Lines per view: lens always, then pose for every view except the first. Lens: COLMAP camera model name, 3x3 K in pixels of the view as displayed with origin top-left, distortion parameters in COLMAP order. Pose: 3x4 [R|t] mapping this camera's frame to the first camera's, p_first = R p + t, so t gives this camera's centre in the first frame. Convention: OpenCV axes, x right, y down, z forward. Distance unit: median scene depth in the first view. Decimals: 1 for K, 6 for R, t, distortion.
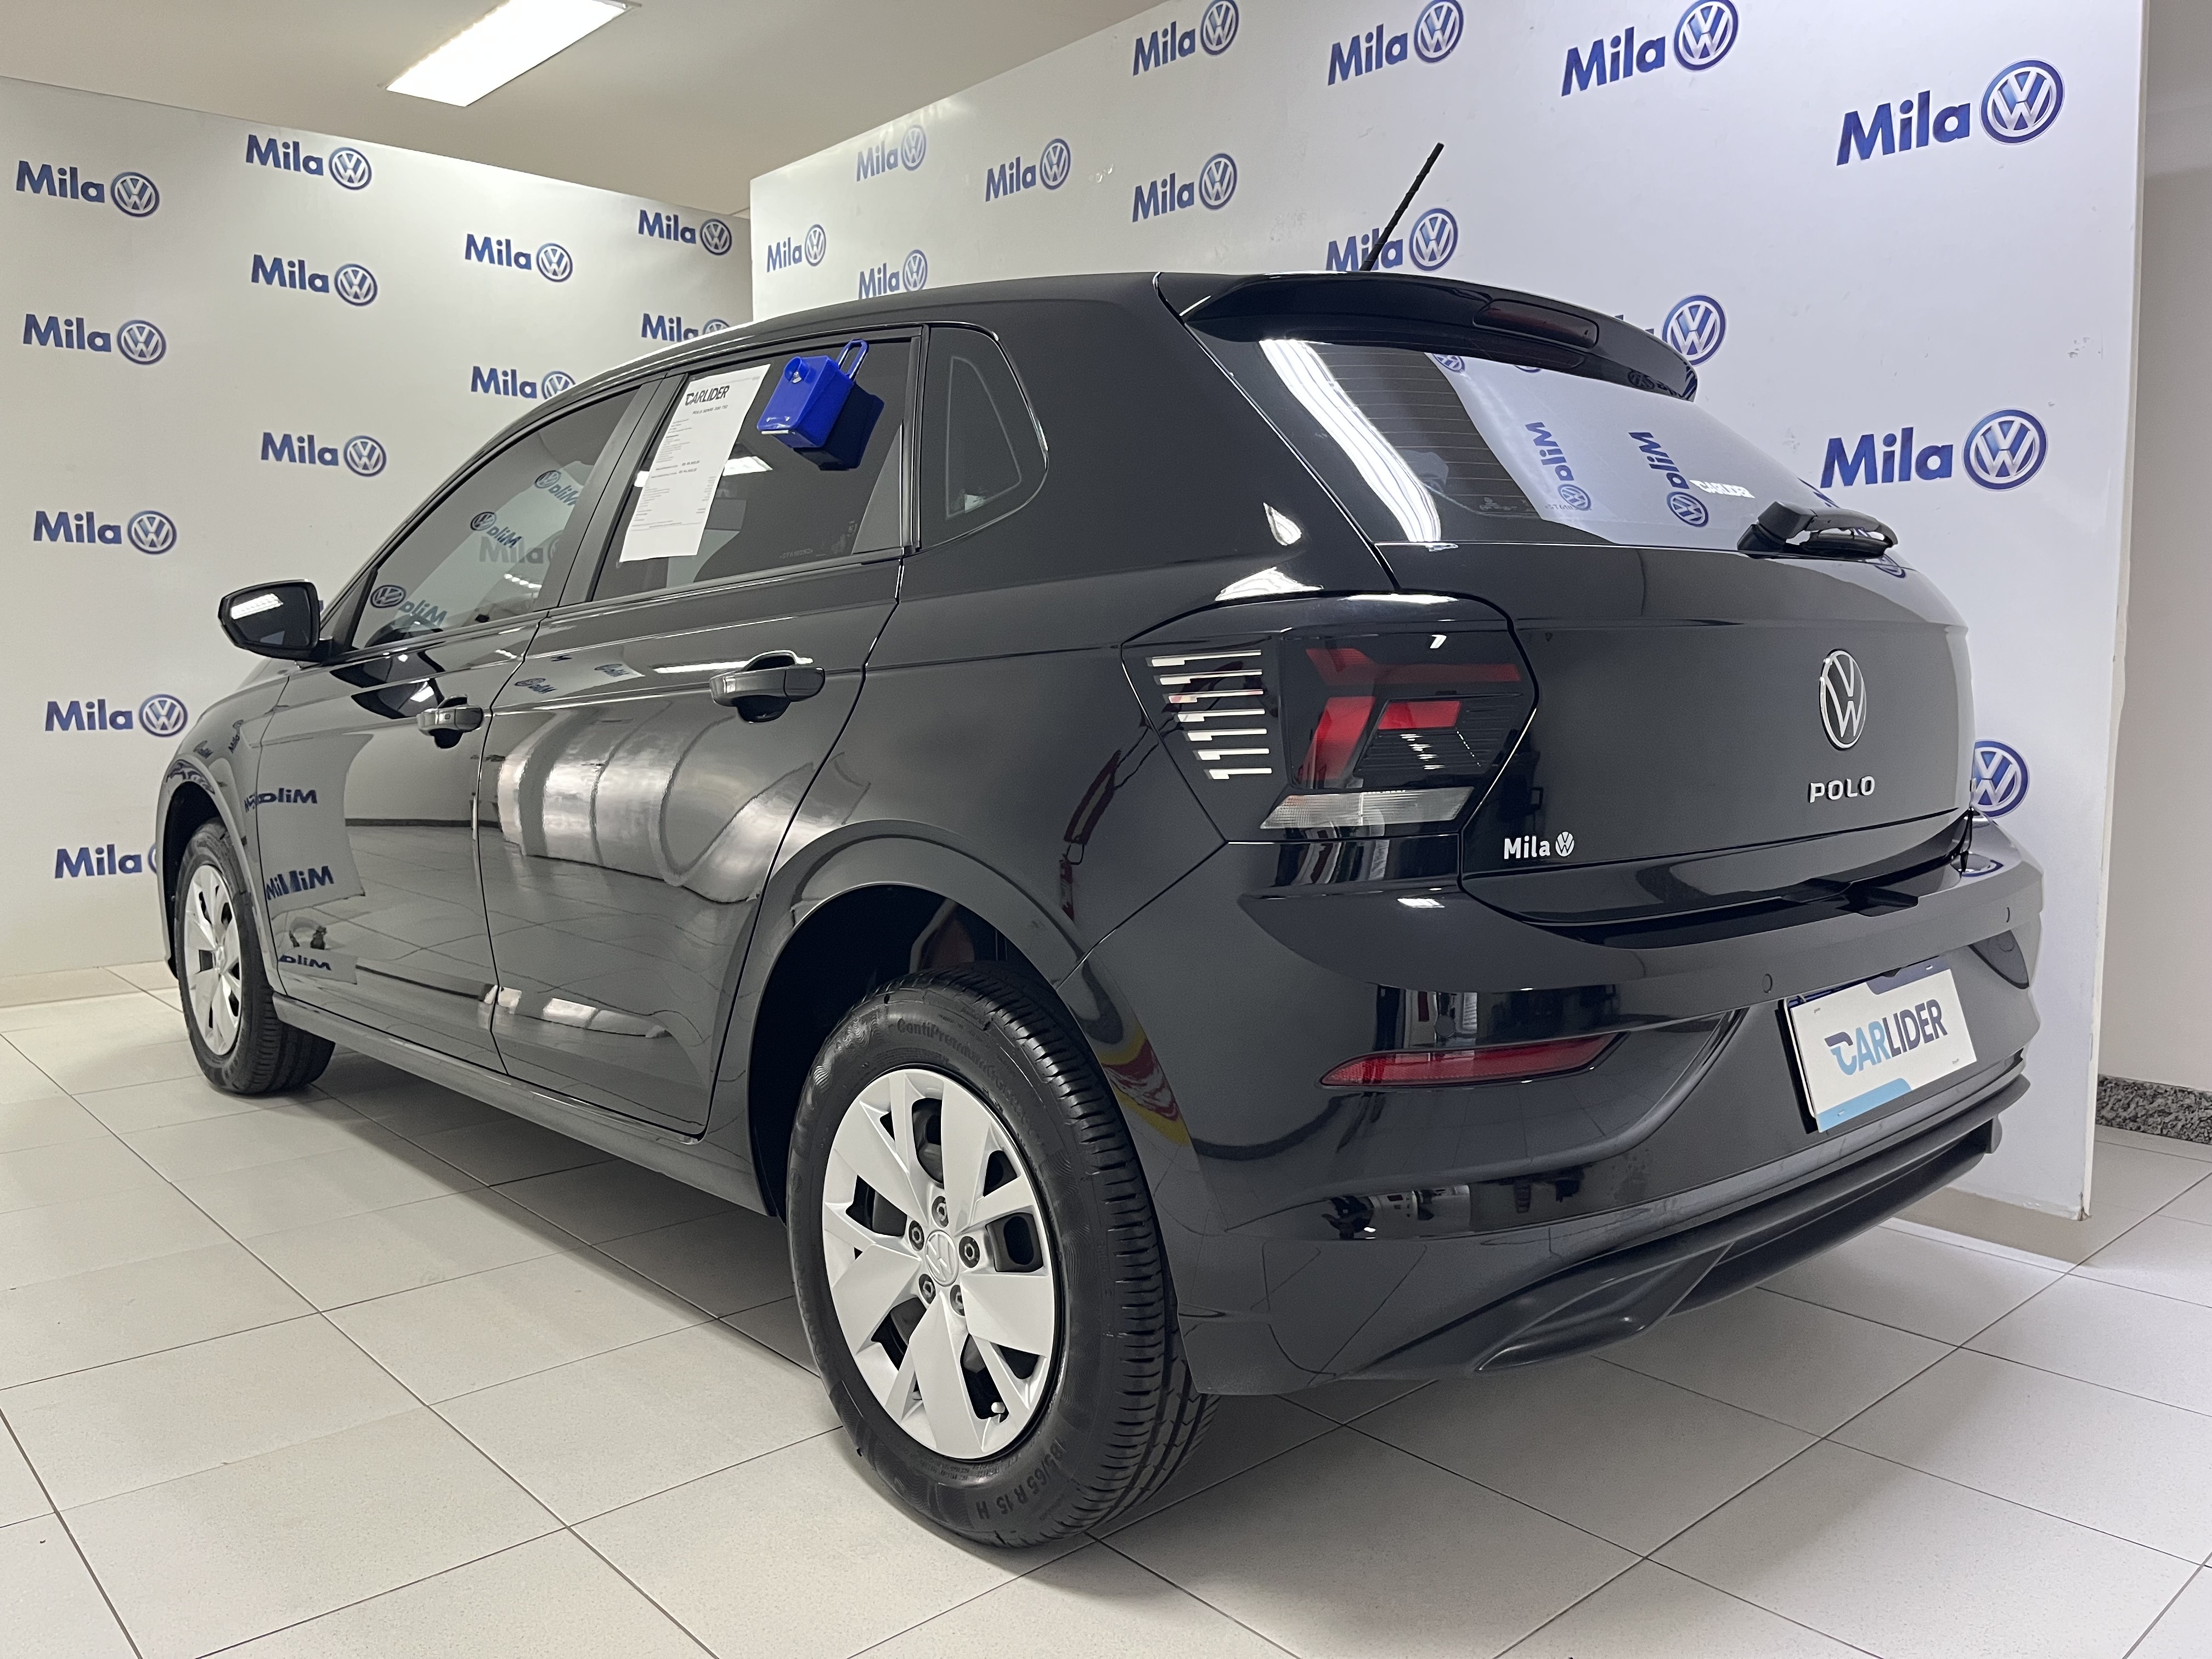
lens RADIAL K [[1653.9, 0, 1115.1], [0, 1653.9, 832.1], [0, 0, 1]] dist [0.085110, -0.133498]
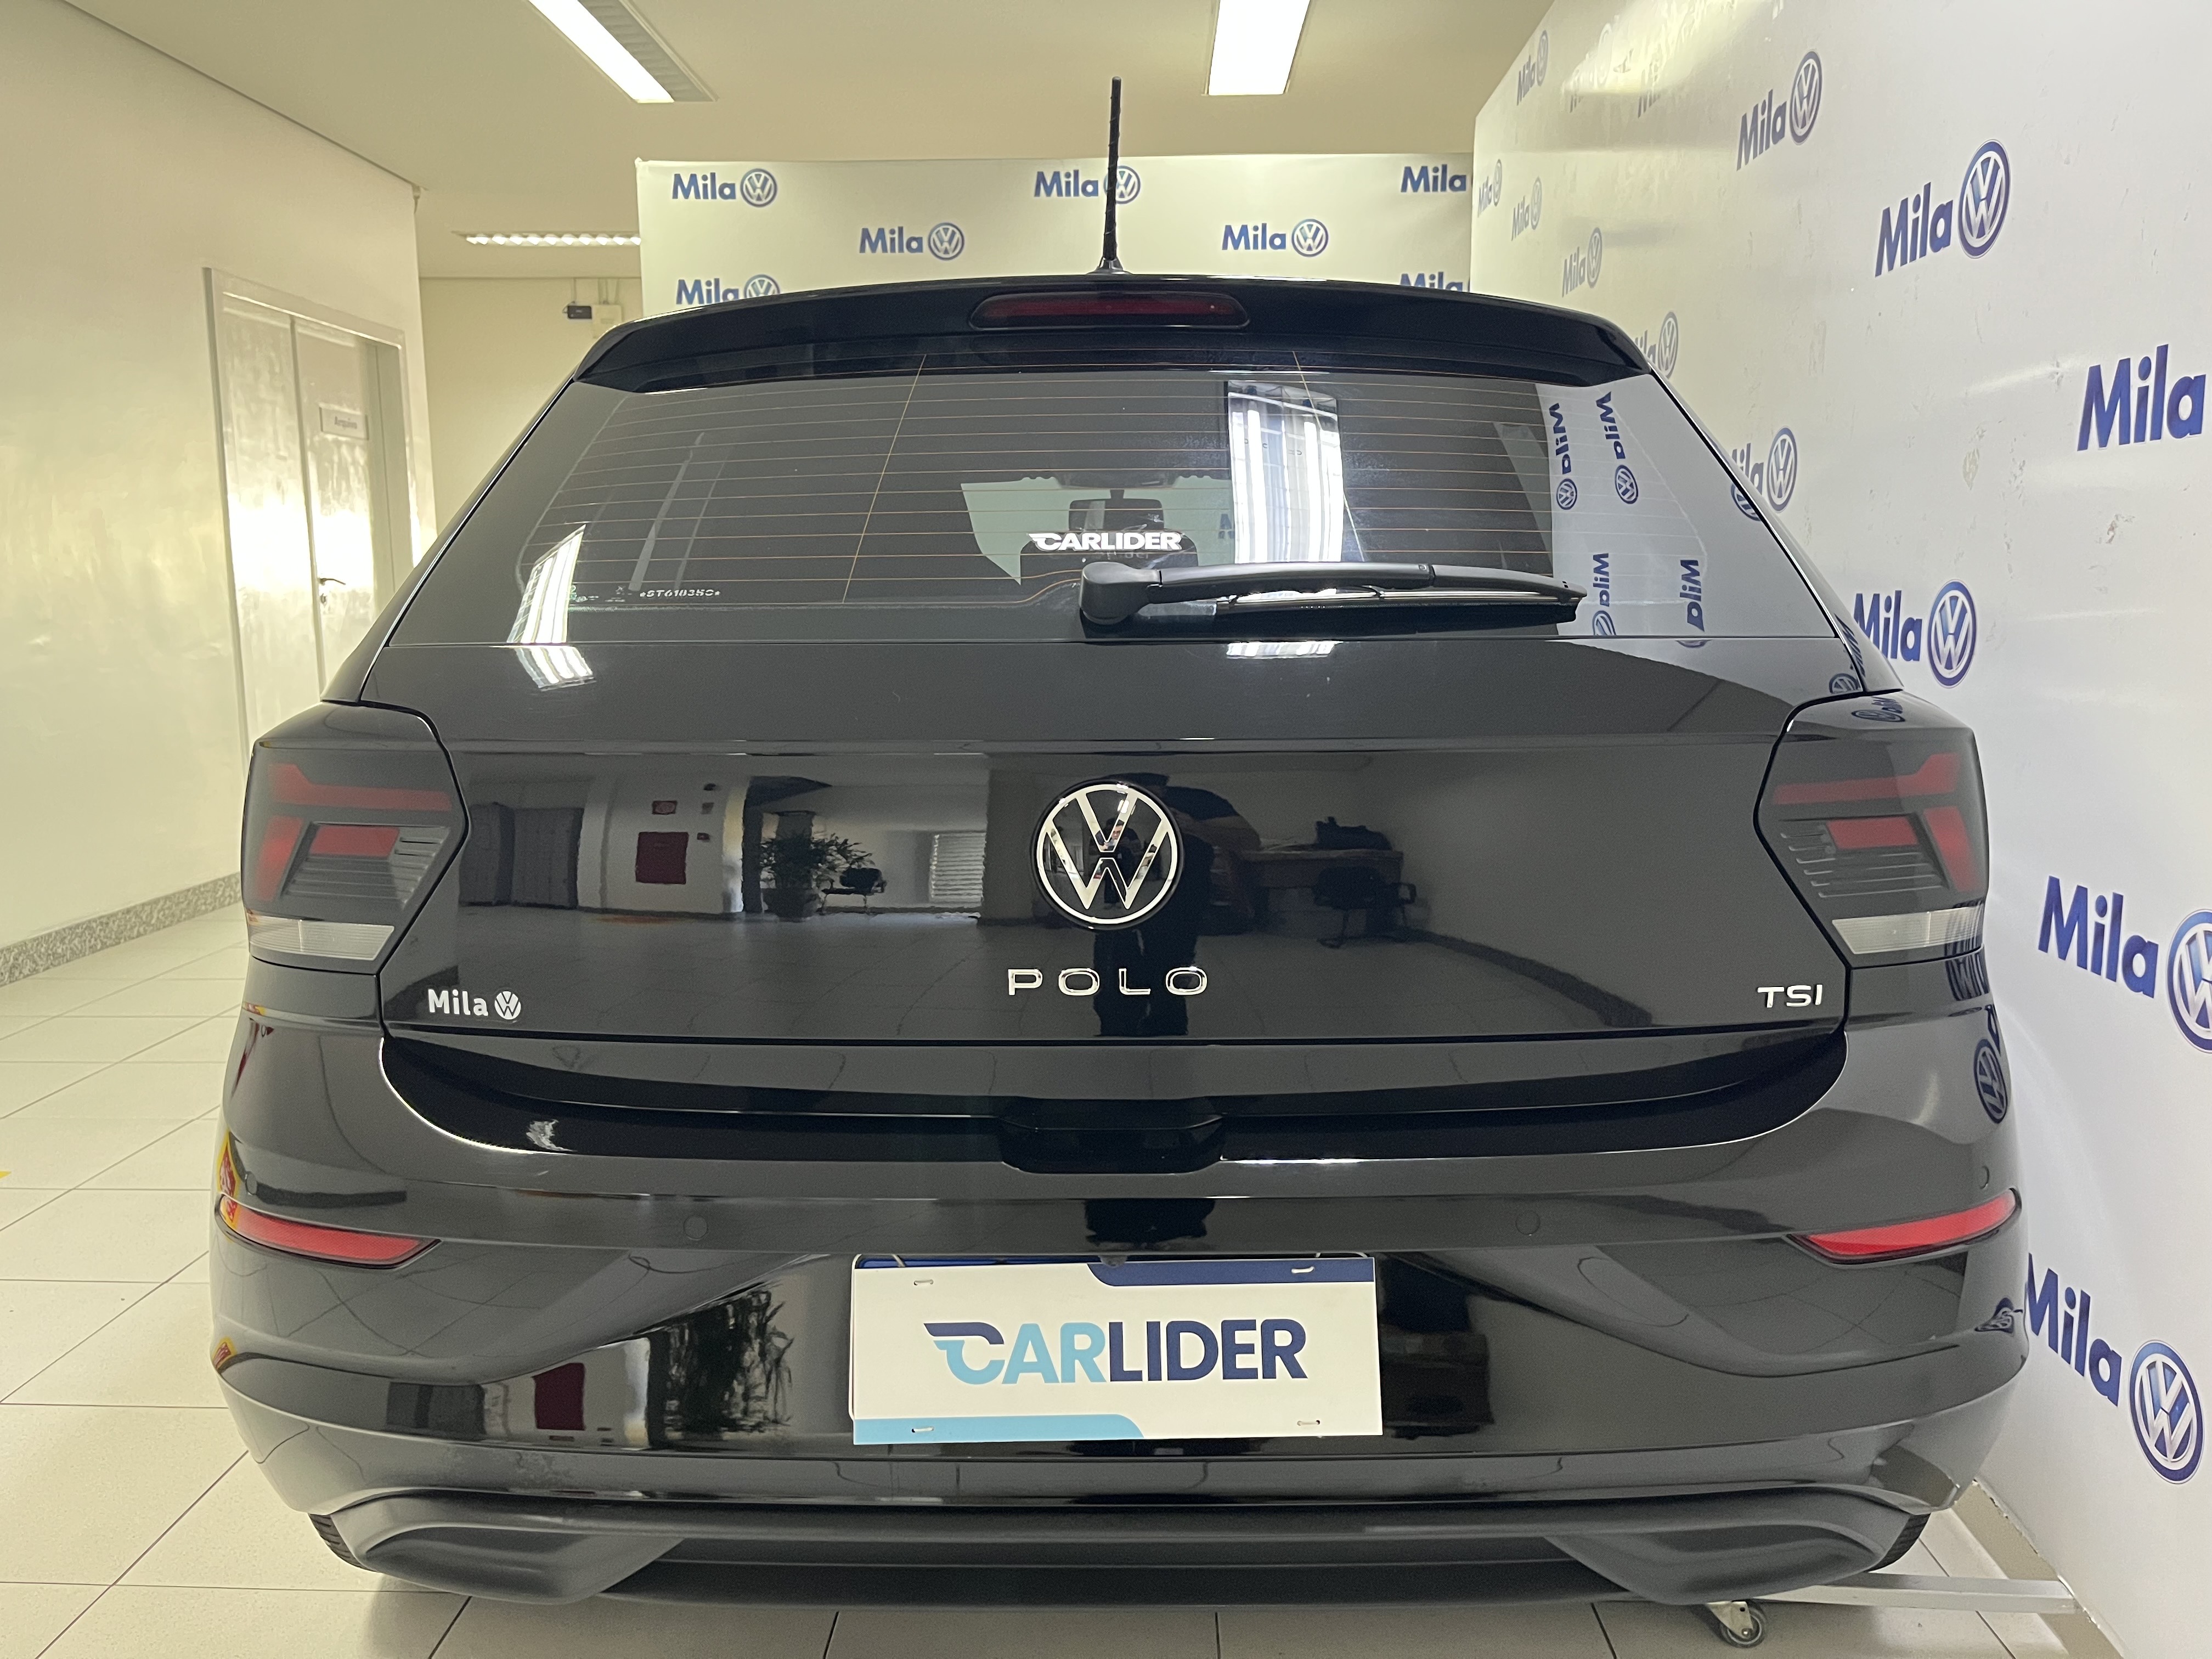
lens RADIAL K [[1653.9, 0, 1115.1], [0, 1653.9, 832.1], [0, 0, 1]] dist [0.085110, -0.133498]
pose [[0.723958, 0.101886, -0.682278, 0.928398], [-0.068297, 0.994760, 0.076080, -0.145069], [0.686454, -0.008481, 0.727123, 0.515897]]
